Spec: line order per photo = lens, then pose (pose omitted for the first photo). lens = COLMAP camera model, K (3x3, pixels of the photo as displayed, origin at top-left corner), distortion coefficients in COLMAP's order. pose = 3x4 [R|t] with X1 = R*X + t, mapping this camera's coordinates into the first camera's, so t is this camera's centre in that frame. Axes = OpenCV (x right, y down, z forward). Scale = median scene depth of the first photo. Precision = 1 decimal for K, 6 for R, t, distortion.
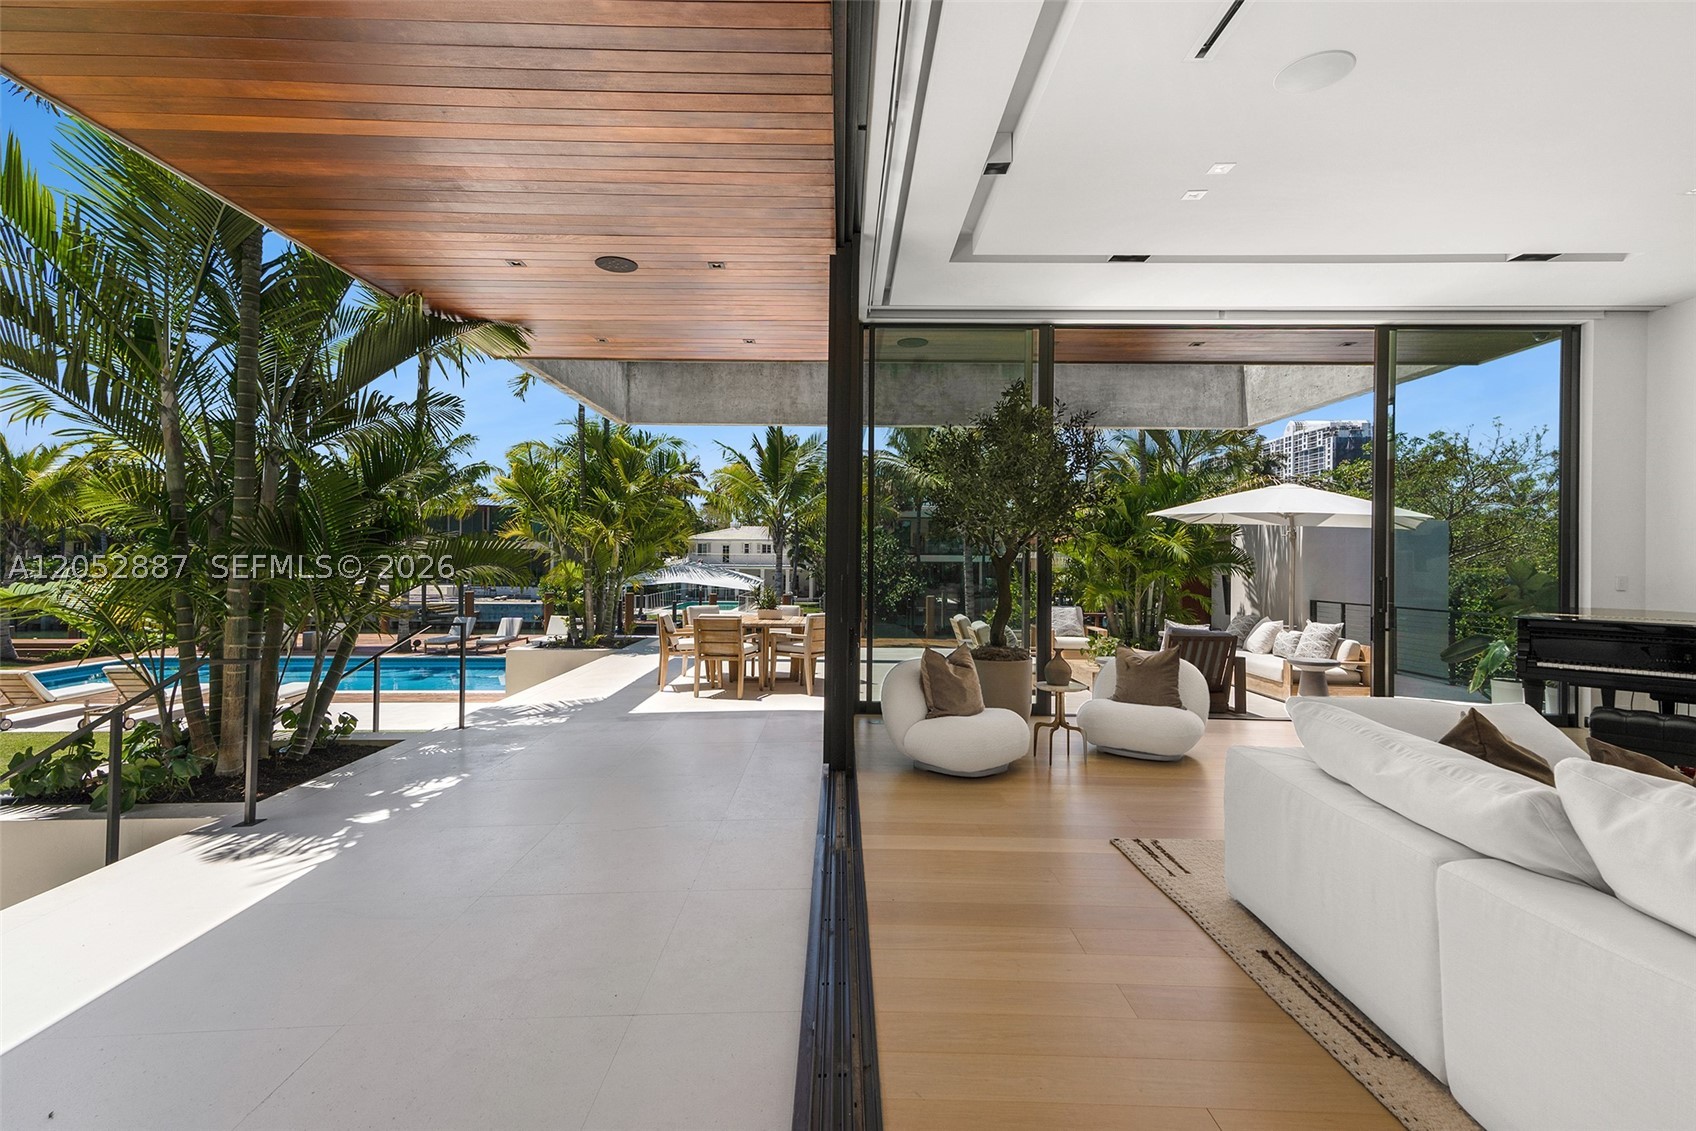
lens RADIAL K [[778.9, 0, 846.8], [0, 778.9, 571.1], [0, 0, 1]] dist [-0.000016, -0.000098]
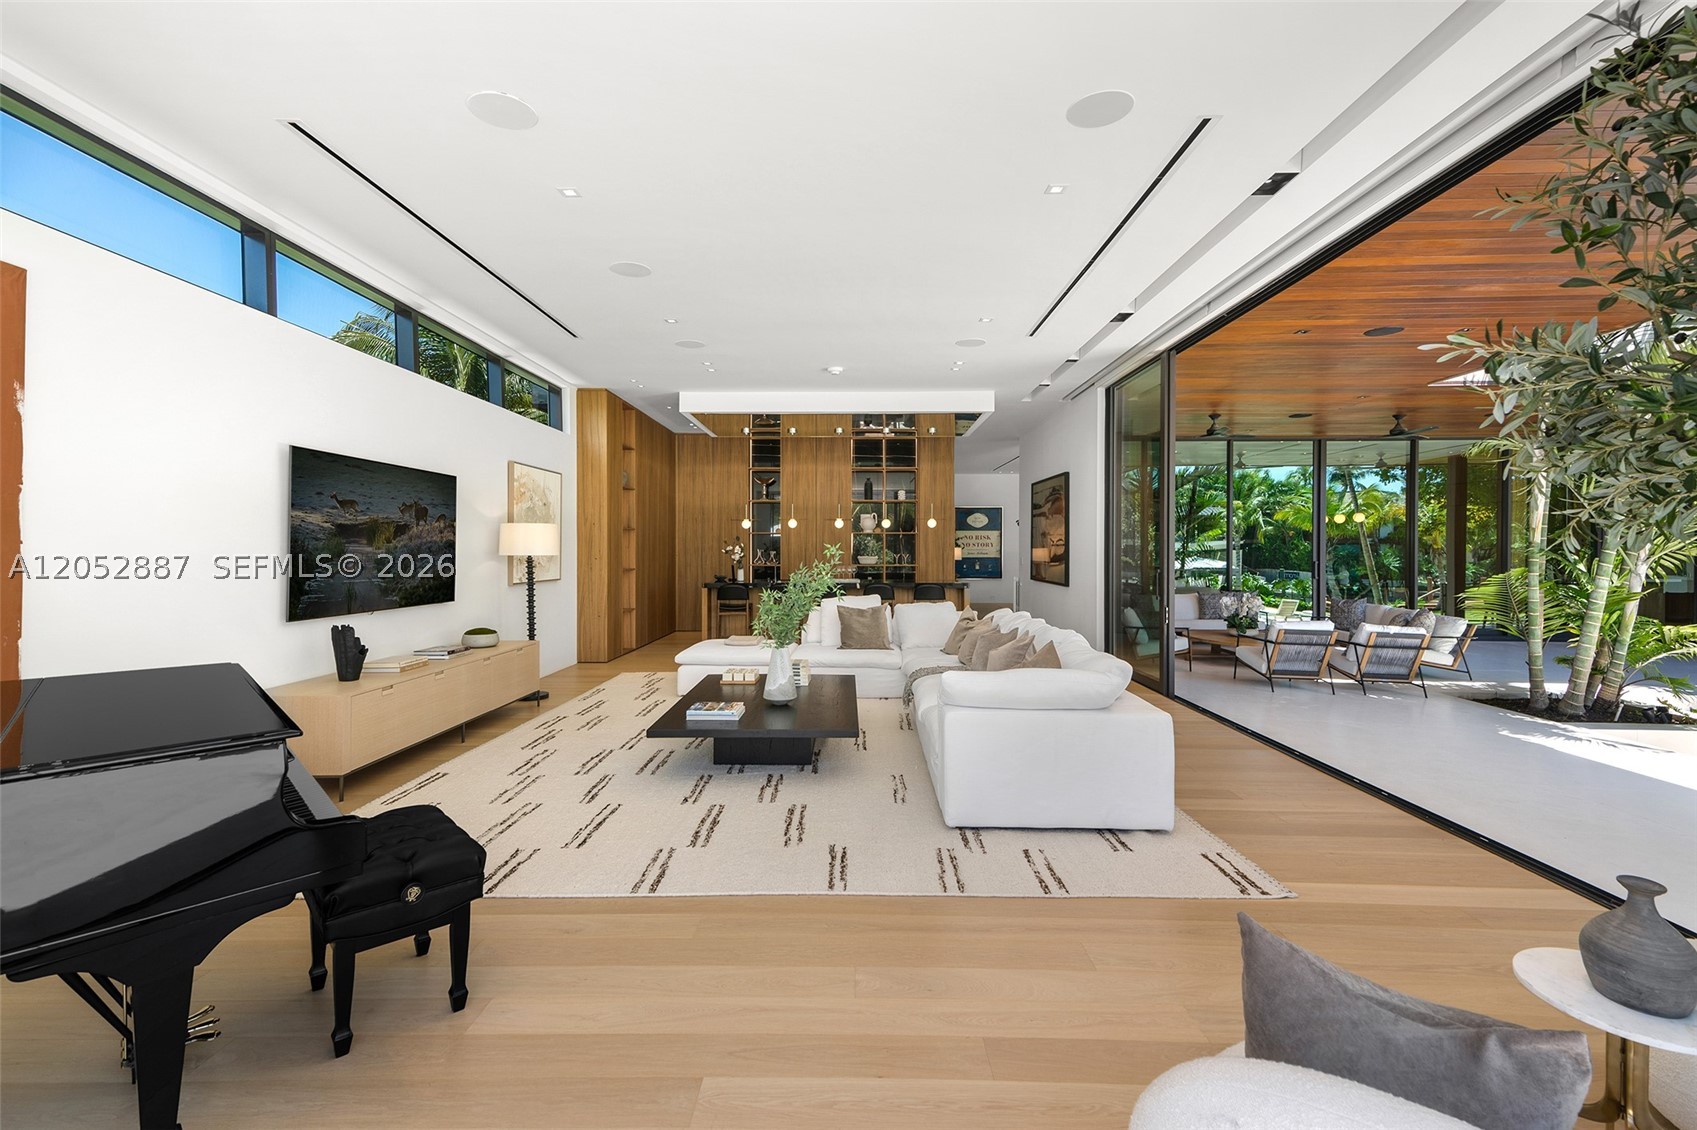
lens RADIAL K [[779.3, 0, 847.1], [0, 779.3, 562.4], [0, 0, 1]] dist [-0.000016, -0.000098]
pose [[-0.999898, -0.006649, 0.012664, 0.847266], [-0.006277, 0.999555, 0.029164, -0.042933], [-0.012852, 0.029081, -0.999494, 1.903778]]
